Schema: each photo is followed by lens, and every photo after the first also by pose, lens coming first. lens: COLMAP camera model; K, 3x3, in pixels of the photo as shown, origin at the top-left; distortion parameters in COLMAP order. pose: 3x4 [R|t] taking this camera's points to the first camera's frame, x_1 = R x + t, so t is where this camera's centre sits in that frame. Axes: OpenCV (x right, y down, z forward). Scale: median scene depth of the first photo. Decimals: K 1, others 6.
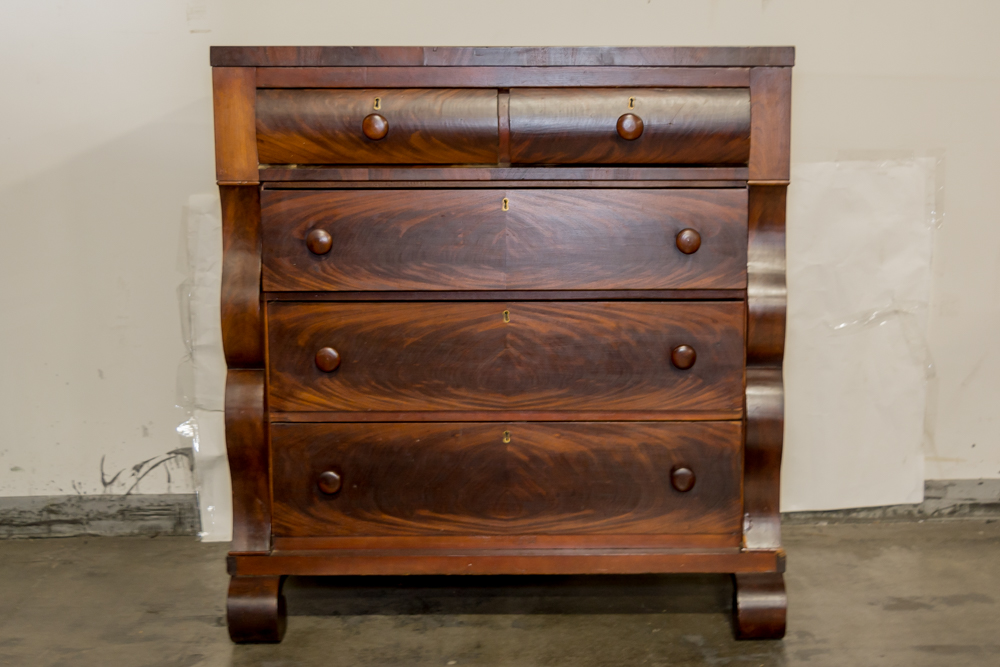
lens RADIAL K [[1559.9, 0, 536.3], [0, 1559.9, 363.6], [0, 0, 1]] dist [-0.008994, 0.000000]
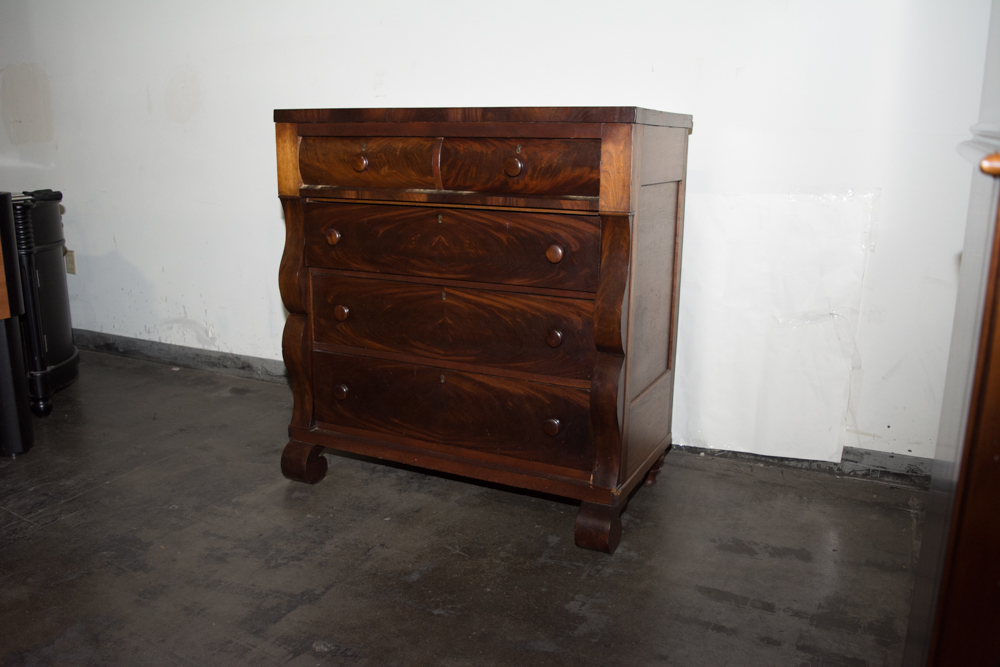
lens RADIAL K [[836.7, 0, 498.3], [0, 836.7, 343.6], [0, 0, 1]] dist [-0.054769, 0.004256]
pose [[0.877792, 0.122970, -0.462990, 0.308093], [-0.086300, 0.991272, 0.099664, -0.053951], [0.471205, -0.047528, 0.880743, 0.267532]]
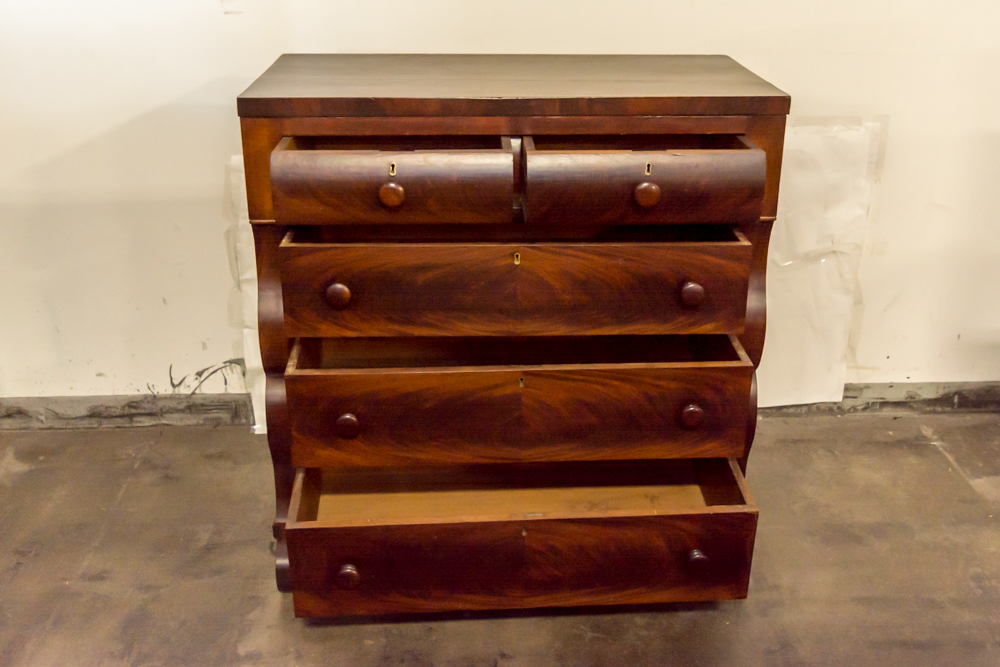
lens RADIAL K [[1060.7, 0, 475.1], [0, 1060.7, 304.4], [0, 0, 1]] dist [0.010596, 0.000000]
pose [[0.999873, 0.005596, -0.014948, -0.027680], [-0.002106, 0.974587, 0.223998, -0.172880], [0.015822, -0.223938, 0.974475, 0.204381]]
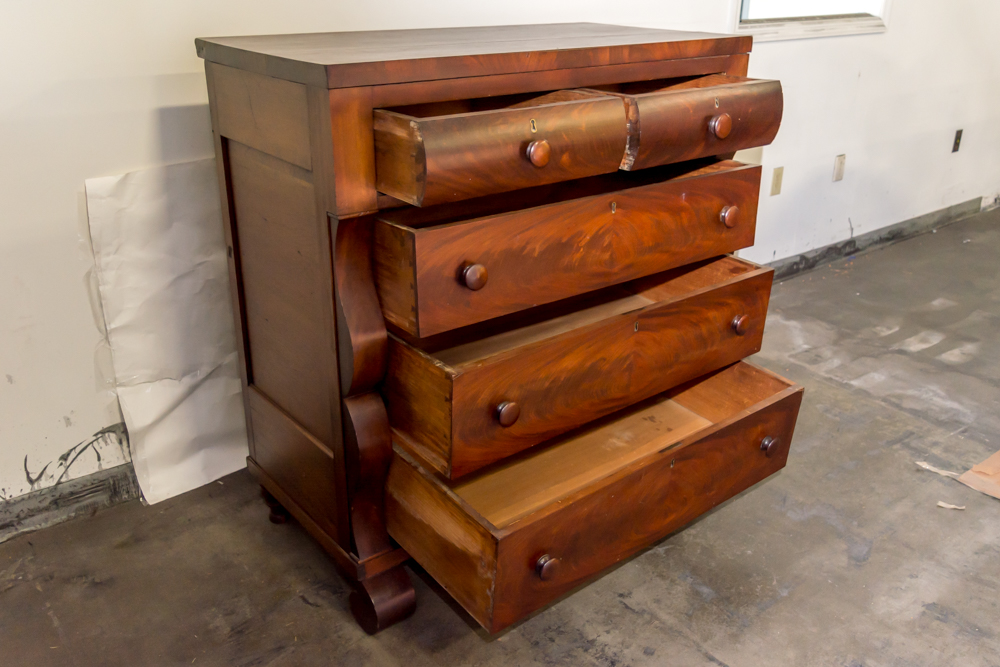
lens RADIAL K [[918.8, 0, 496.4], [0, 918.8, 332.9], [0, 0, 1]] dist [0.012387, 0.000000]
pose [[0.807643, -0.219055, 0.547475, -0.337924], [0.081828, 0.961090, 0.263837, -0.142522], [-0.583967, -0.168287, 0.794142, 0.382864]]
